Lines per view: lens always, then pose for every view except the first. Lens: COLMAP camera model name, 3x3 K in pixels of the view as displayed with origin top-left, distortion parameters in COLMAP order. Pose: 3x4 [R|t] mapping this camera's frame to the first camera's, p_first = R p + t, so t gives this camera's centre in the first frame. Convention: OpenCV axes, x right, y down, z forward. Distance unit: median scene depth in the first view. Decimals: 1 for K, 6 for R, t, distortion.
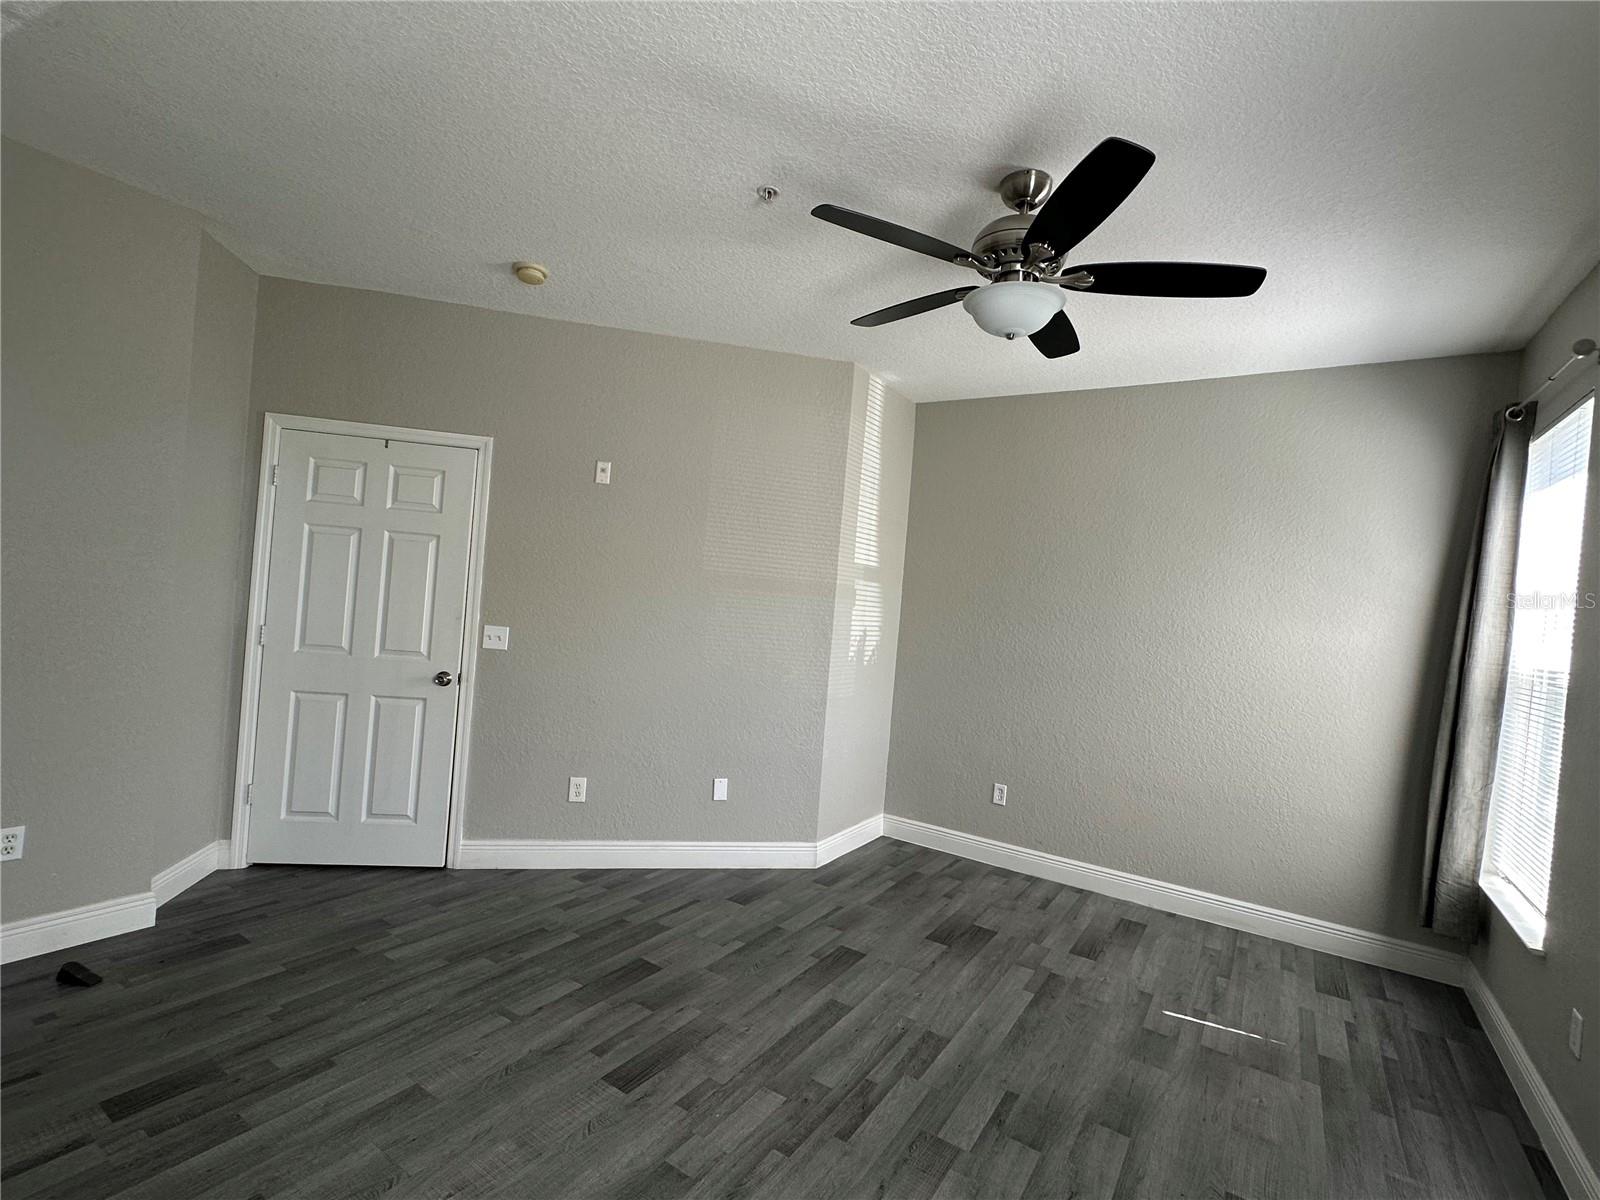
lens RADIAL K [[743.7, 0, 796.2], [0, 743.7, 603.1], [0, 0, 1]] dist [-0.000154, -0.000123]
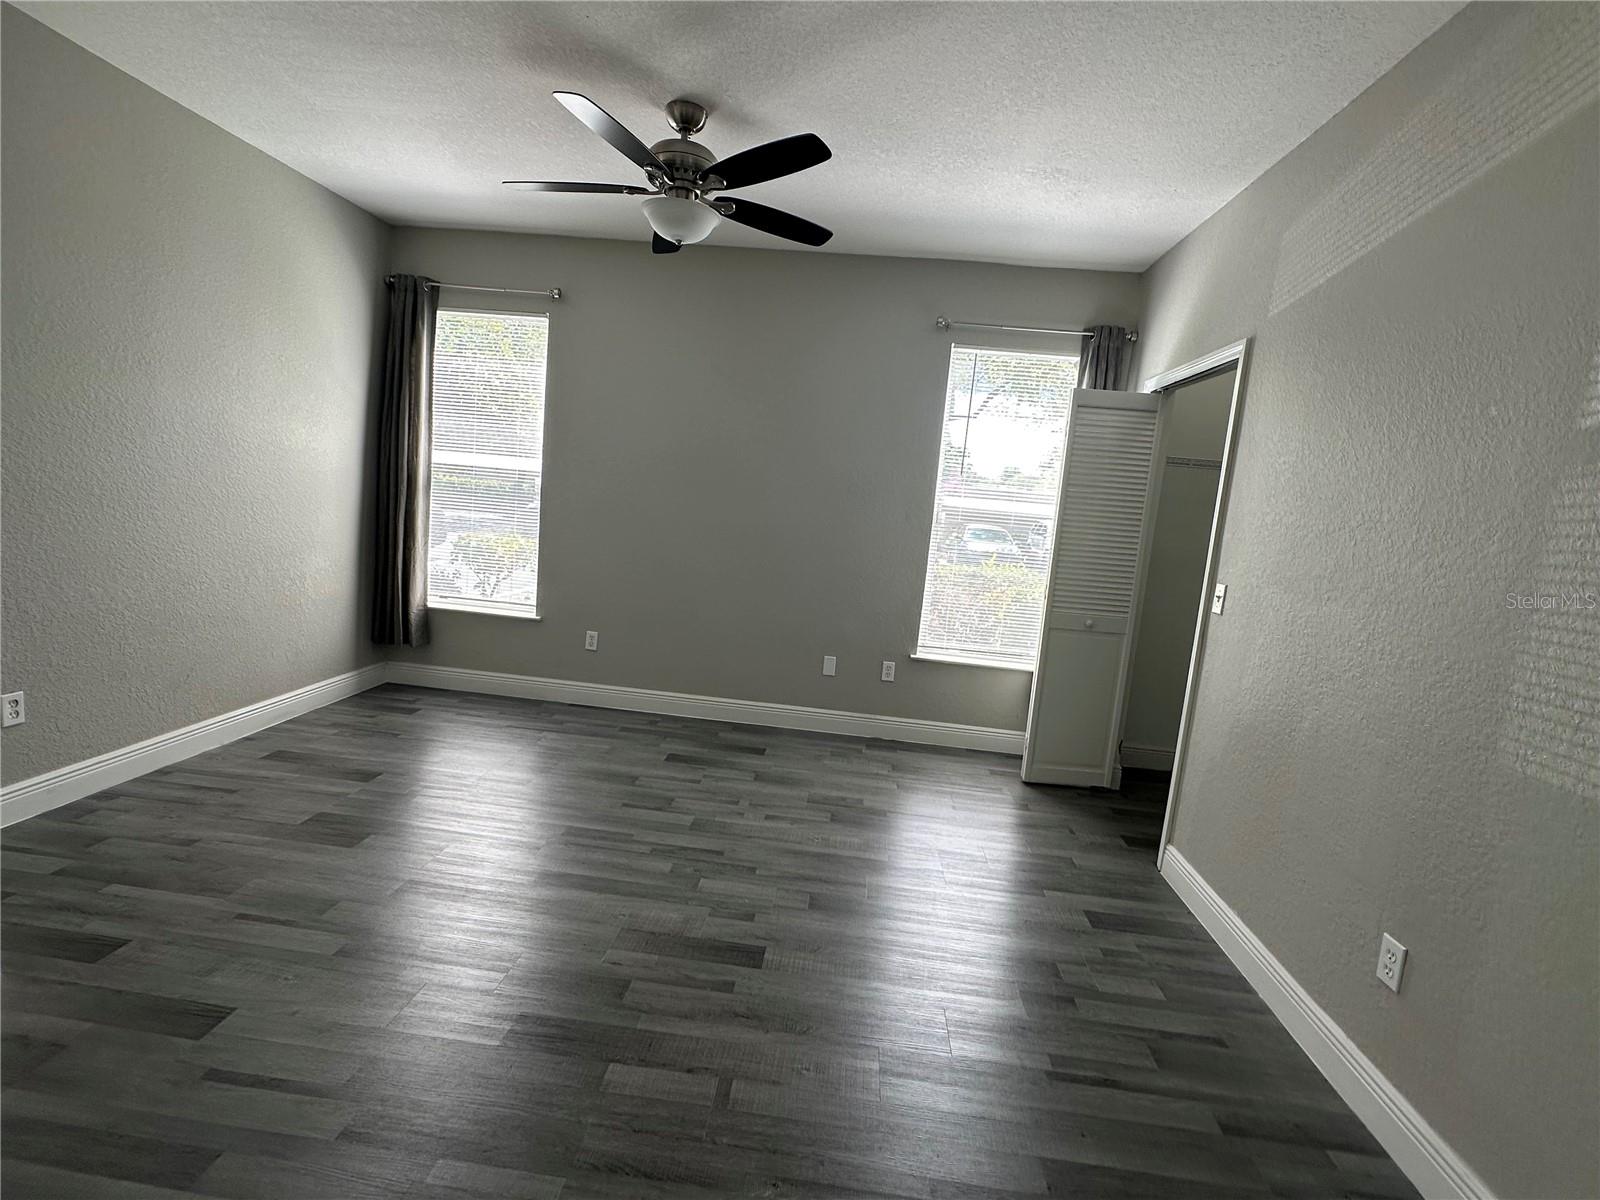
lens RADIAL K [[743.7, 0, 796.2], [0, 743.7, 603.1], [0, 0, 1]] dist [-0.000154, -0.000123]
pose [[-0.459996, -0.239208, 0.855093, -0.911851], [-0.118013, 0.970955, 0.208135, -0.049248], [-0.880043, -0.005171, -0.474865, 1.280754]]
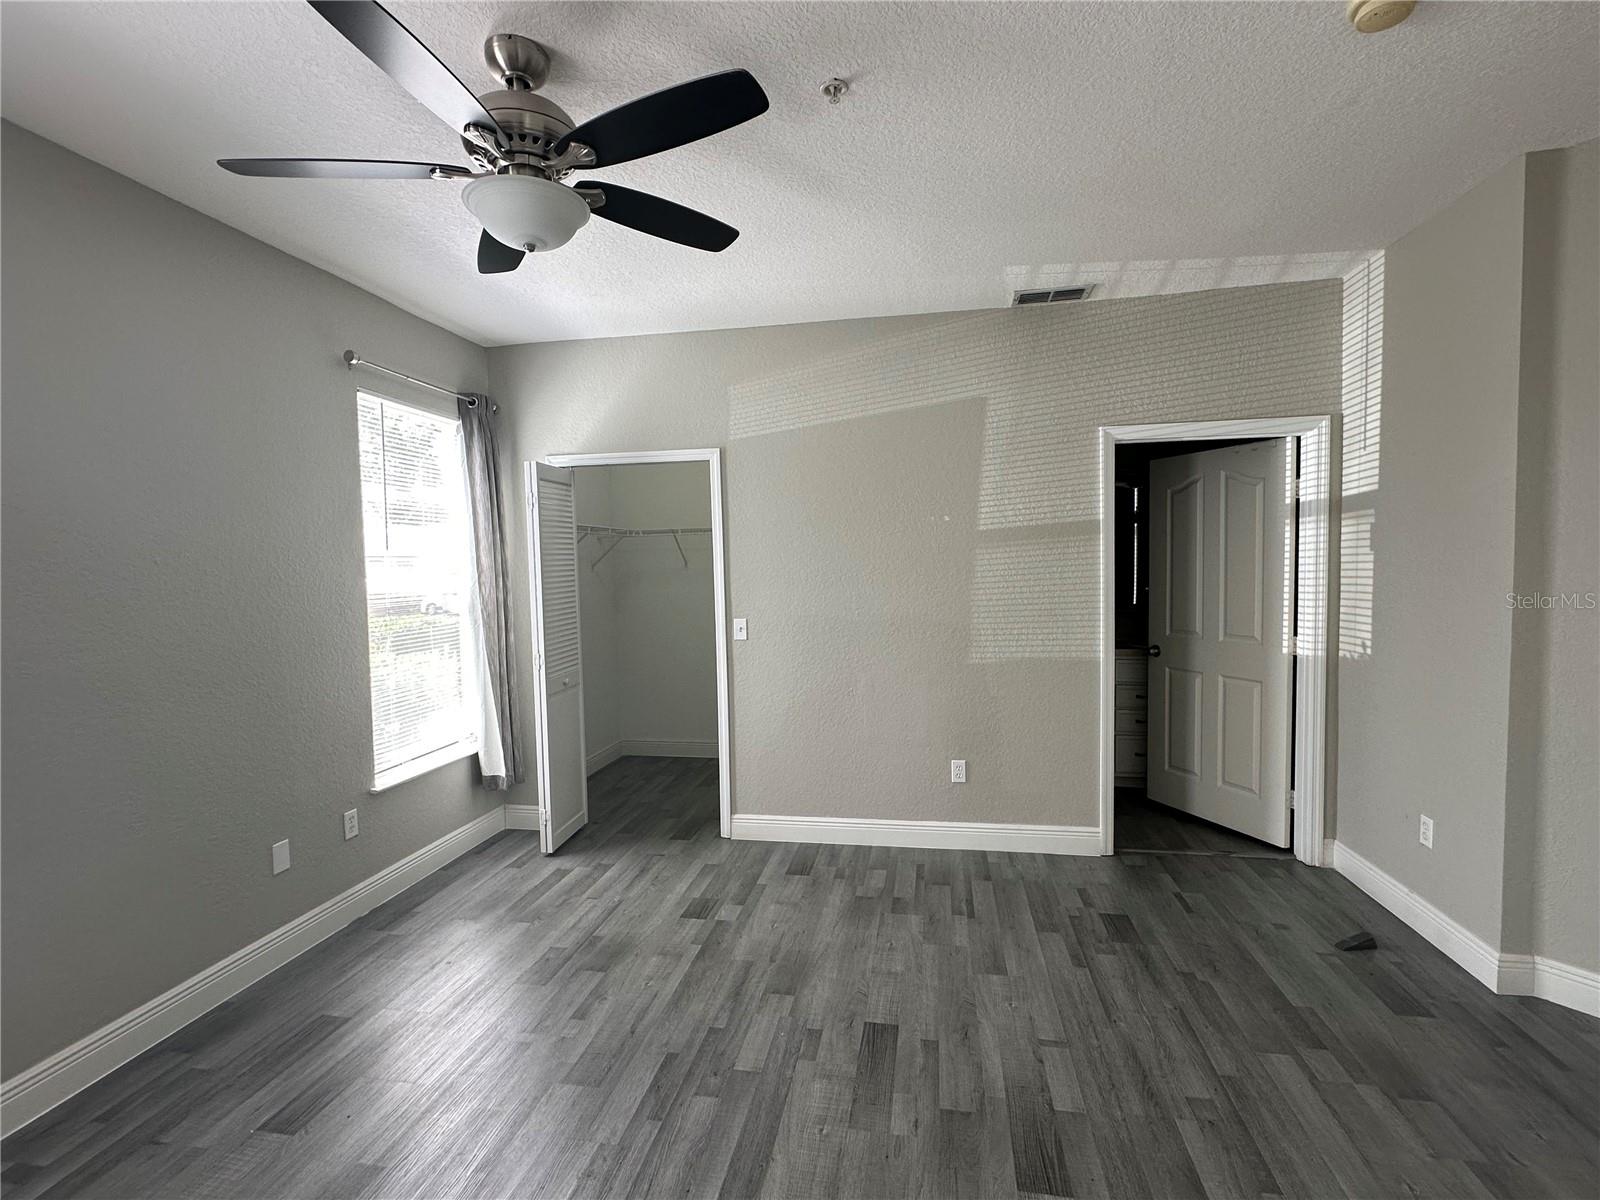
lens RADIAL K [[743.7, 0, 796.2], [0, 743.7, 603.1], [0, 0, 1]] dist [-0.000154, -0.000123]
pose [[-0.921085, -0.038664, -0.387438, 0.289307], [-0.053530, 0.998183, 0.027649, -0.003514], [0.385665, 0.046207, -0.921481, 1.712222]]
